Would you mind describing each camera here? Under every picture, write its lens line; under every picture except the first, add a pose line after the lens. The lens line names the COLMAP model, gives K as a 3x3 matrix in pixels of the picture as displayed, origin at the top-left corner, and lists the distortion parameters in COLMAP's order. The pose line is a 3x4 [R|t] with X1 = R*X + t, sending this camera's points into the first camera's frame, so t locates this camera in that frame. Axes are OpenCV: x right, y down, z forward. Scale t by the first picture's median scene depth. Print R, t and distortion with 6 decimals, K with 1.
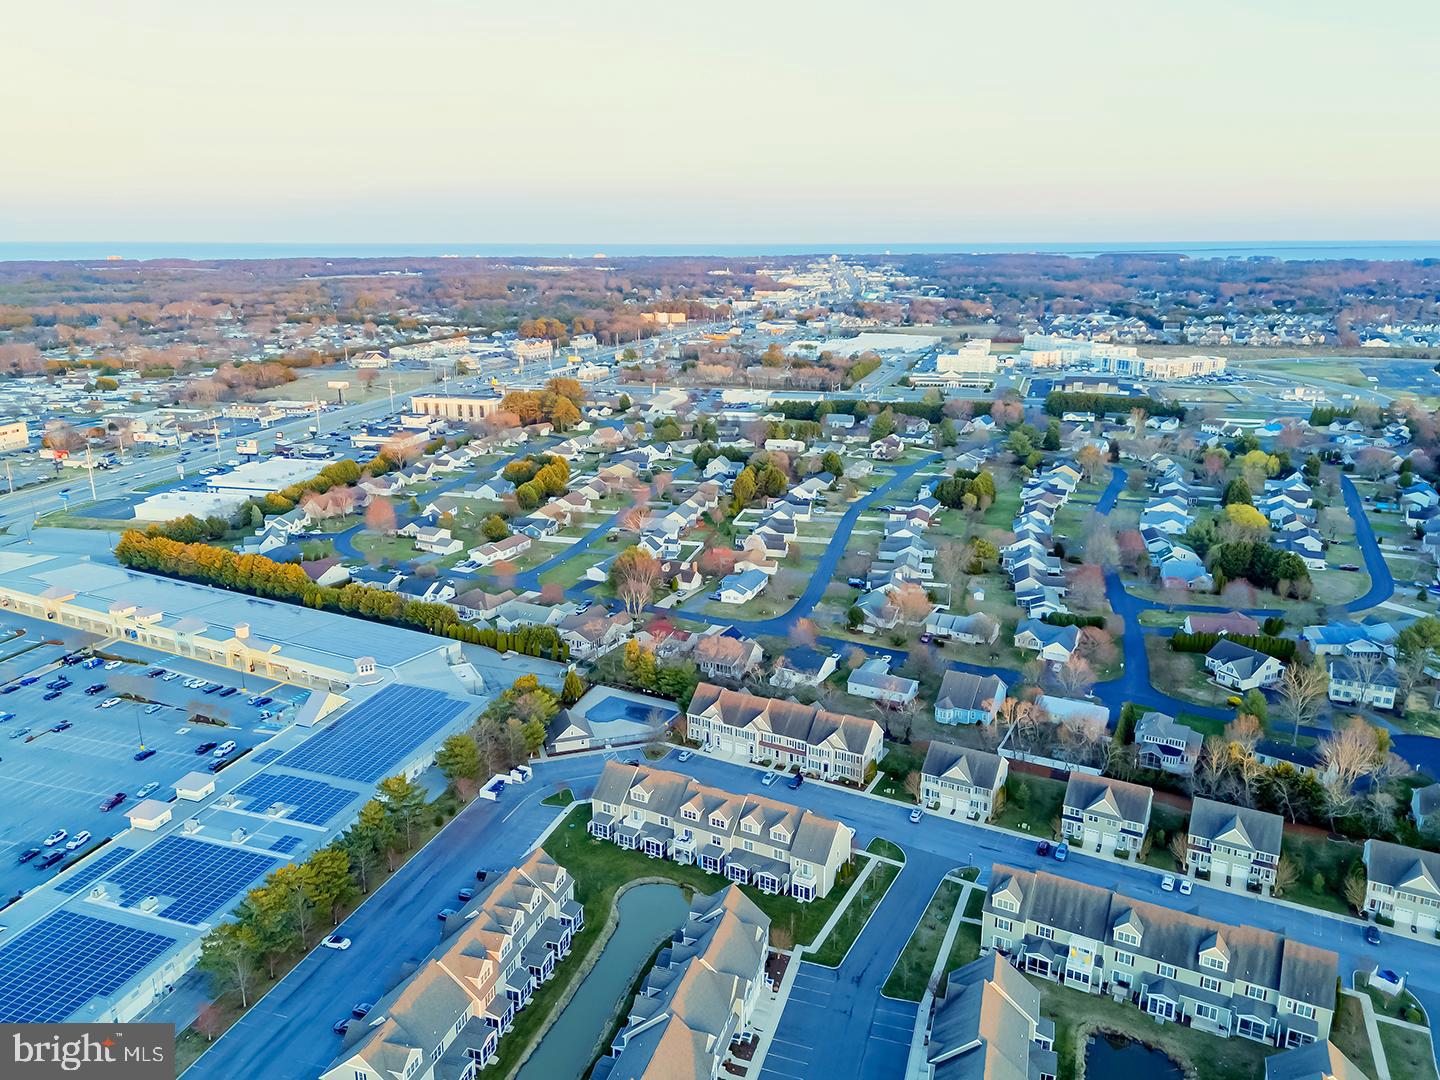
lens RADIAL K [[1051.8, 0, 720.0], [0, 1051.8, 540.0], [0, 0, 1]] dist [0.083050, -0.081731]
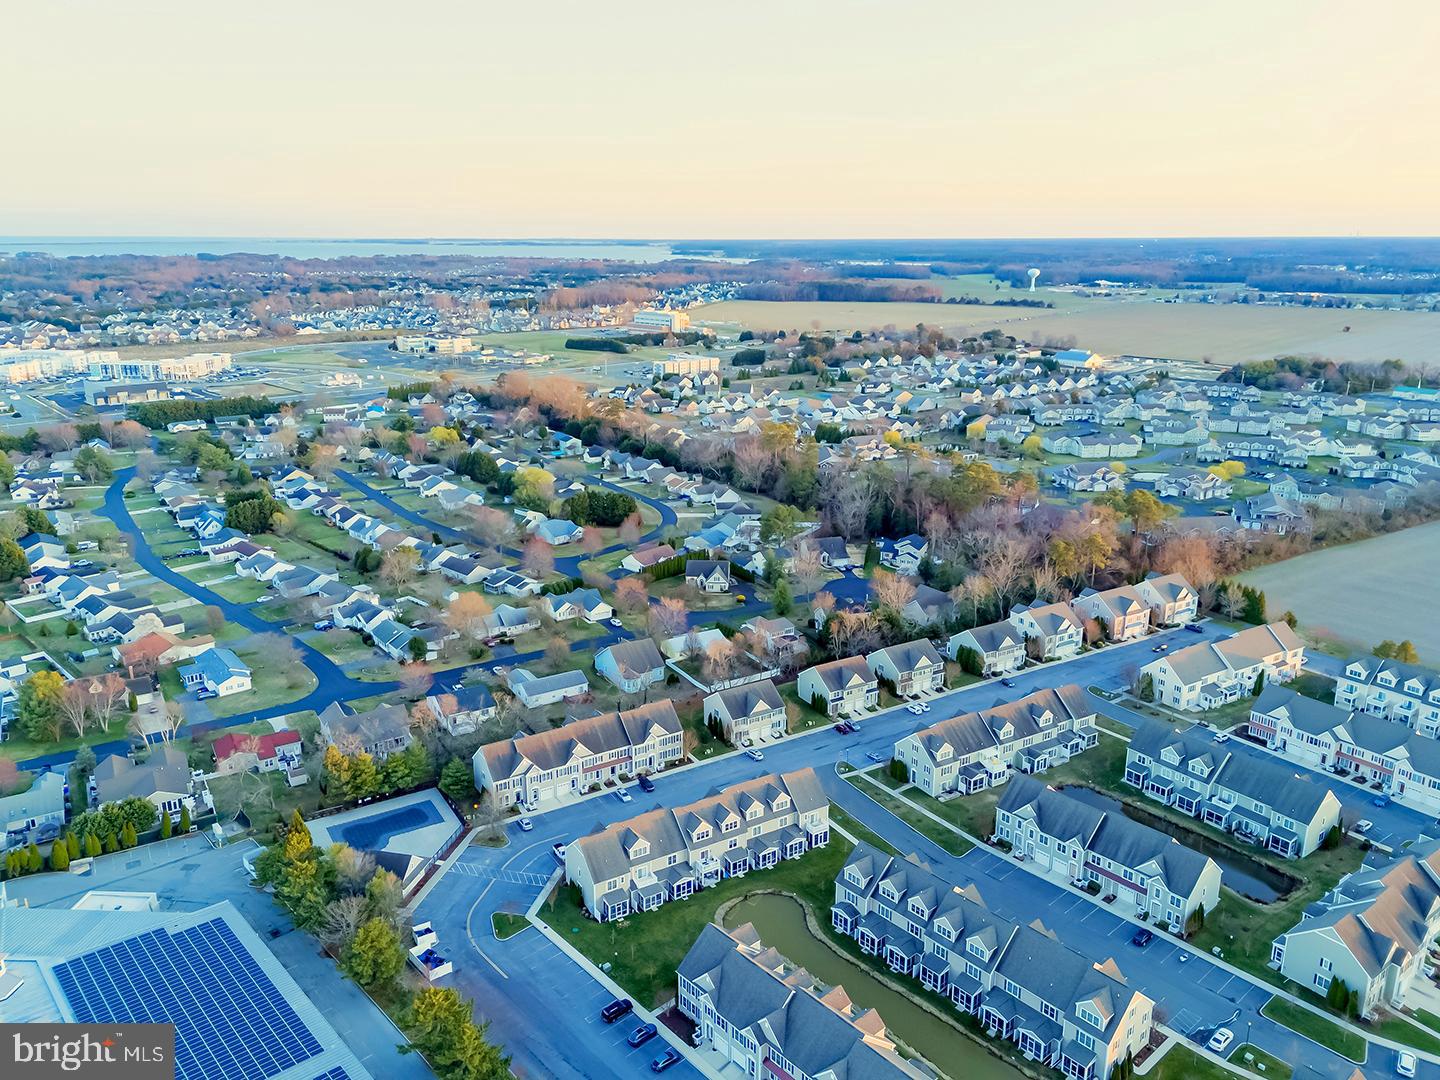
lens RADIAL K [[1049.3, 0, 721.1], [0, 1049.3, 541.1], [0, 0, 1]] dist [0.080423, -0.083739]
pose [[0.509467, -0.238373, 0.826814, -0.606961], [0.233729, 0.963074, 0.133638, -0.098618], [-0.828139, 0.125166, 0.546369, 0.347445]]
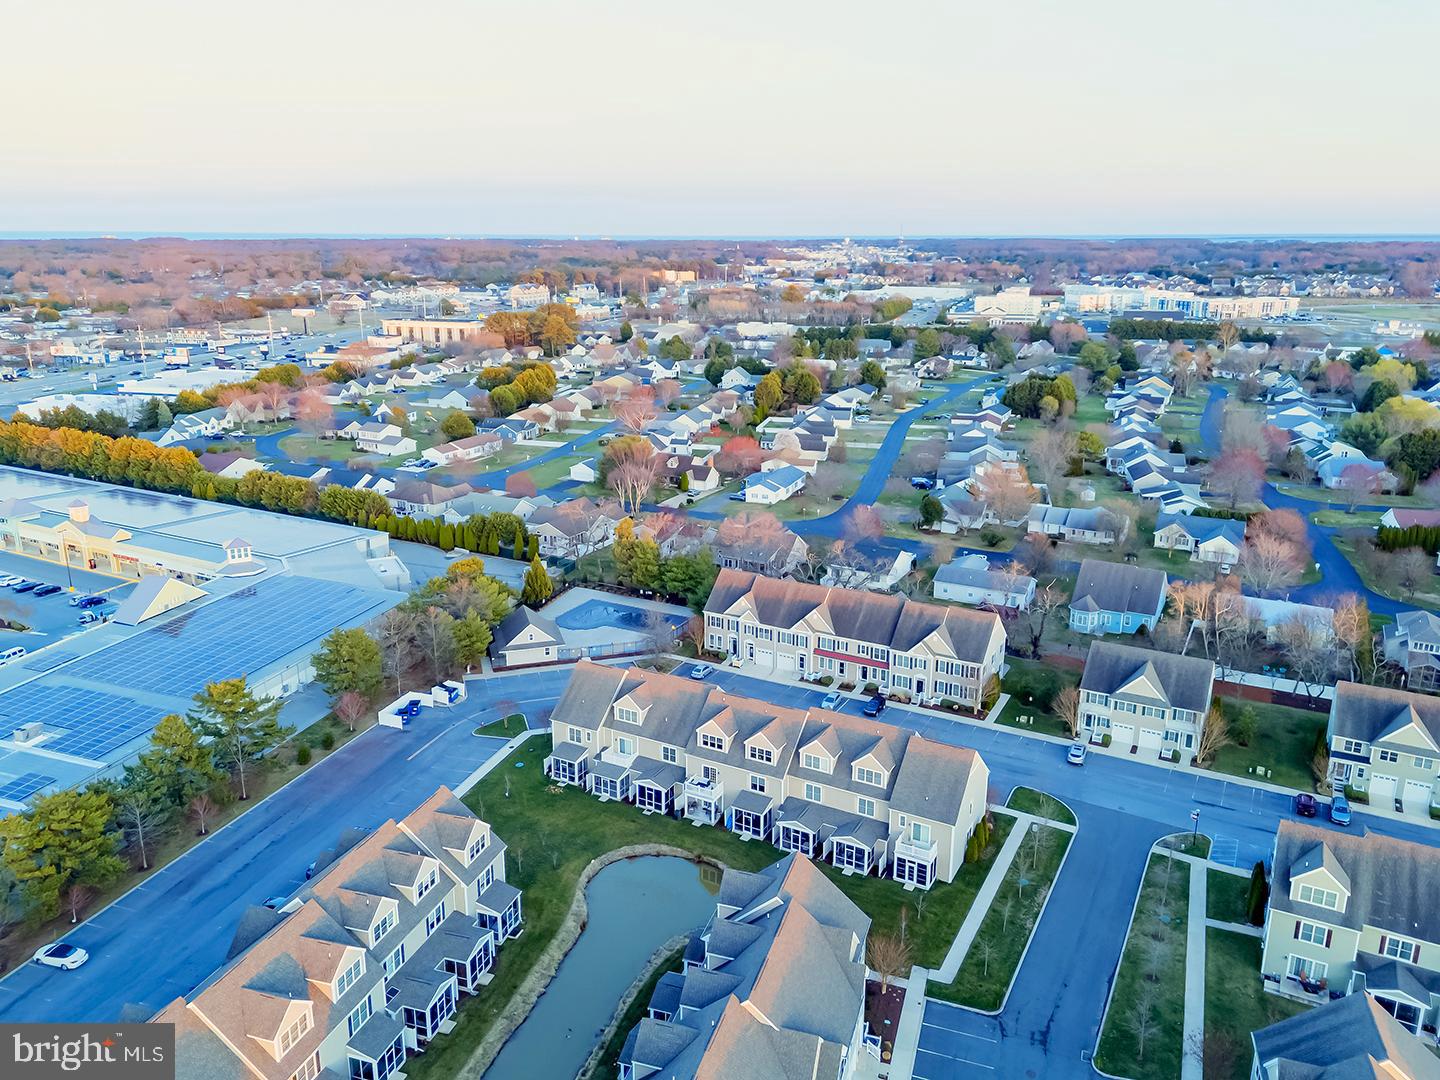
lens RADIAL K [[1065.5, 0, 723.2], [0, 1065.5, 542.3], [0, 0, 1]] dist [0.083036, -0.078820]
pose [[0.999977, 0.005609, -0.003867, -0.016901], [-0.005583, 0.999962, 0.006646, 0.116637], [0.003904, -0.006624, 0.999970, 0.325802]]
